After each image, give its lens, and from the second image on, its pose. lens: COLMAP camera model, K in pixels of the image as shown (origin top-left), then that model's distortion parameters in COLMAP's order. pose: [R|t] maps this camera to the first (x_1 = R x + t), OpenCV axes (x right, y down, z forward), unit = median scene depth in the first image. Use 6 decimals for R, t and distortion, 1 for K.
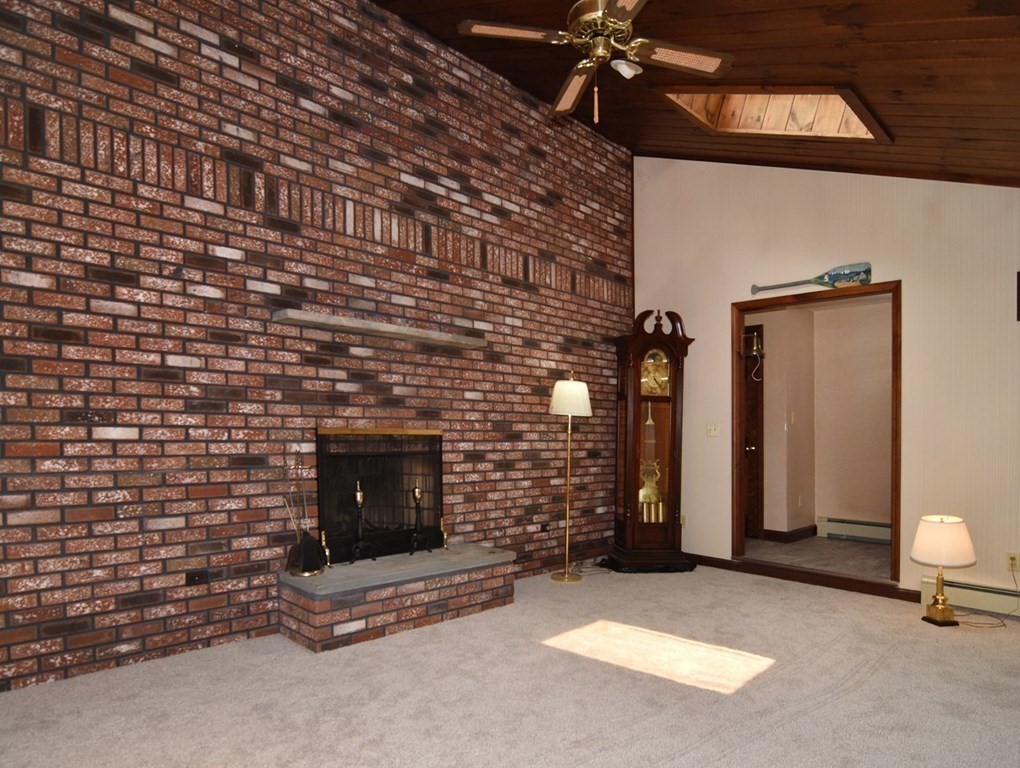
lens RADIAL K [[651.5, 0, 548.0], [0, 651.5, 440.7], [0, 0, 1]] dist [-0.006895, -0.004569]
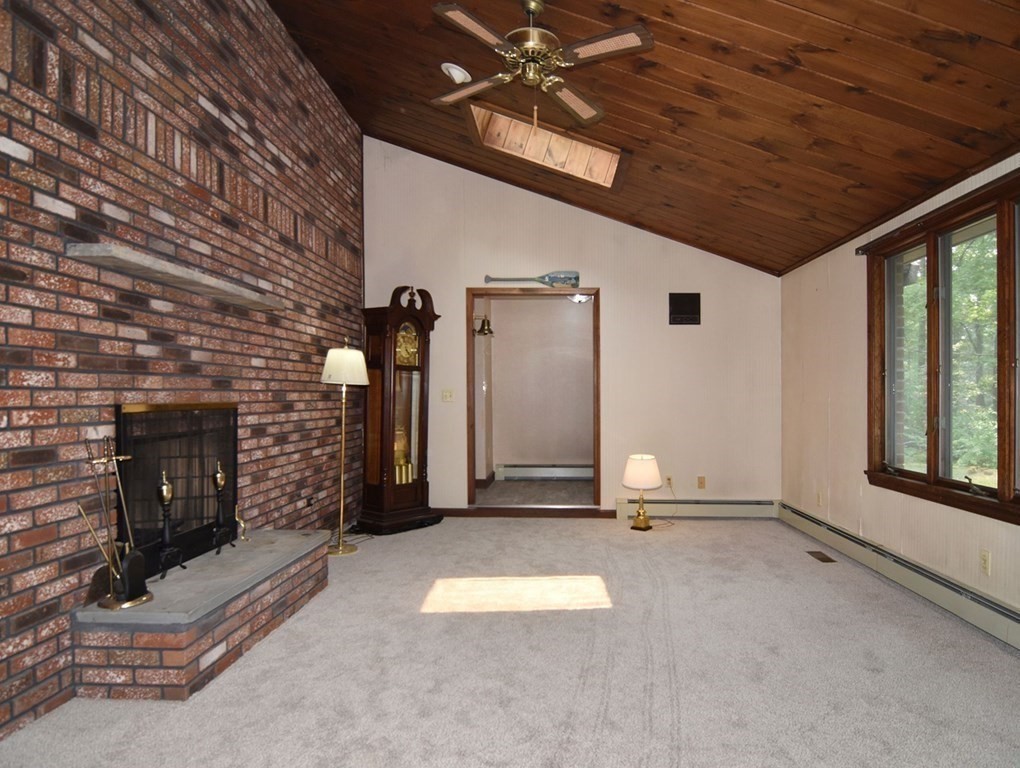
lens RADIAL K [[585.4, 0, 572.7], [0, 585.4, 382.2], [0, 0, 1]] dist [-0.005399, -0.005535]
pose [[0.725631, 0.003699, 0.688074, -0.402254], [0.015202, 0.999655, -0.021406, -0.021155], [-0.687916, 0.025993, 0.725325, 0.145409]]
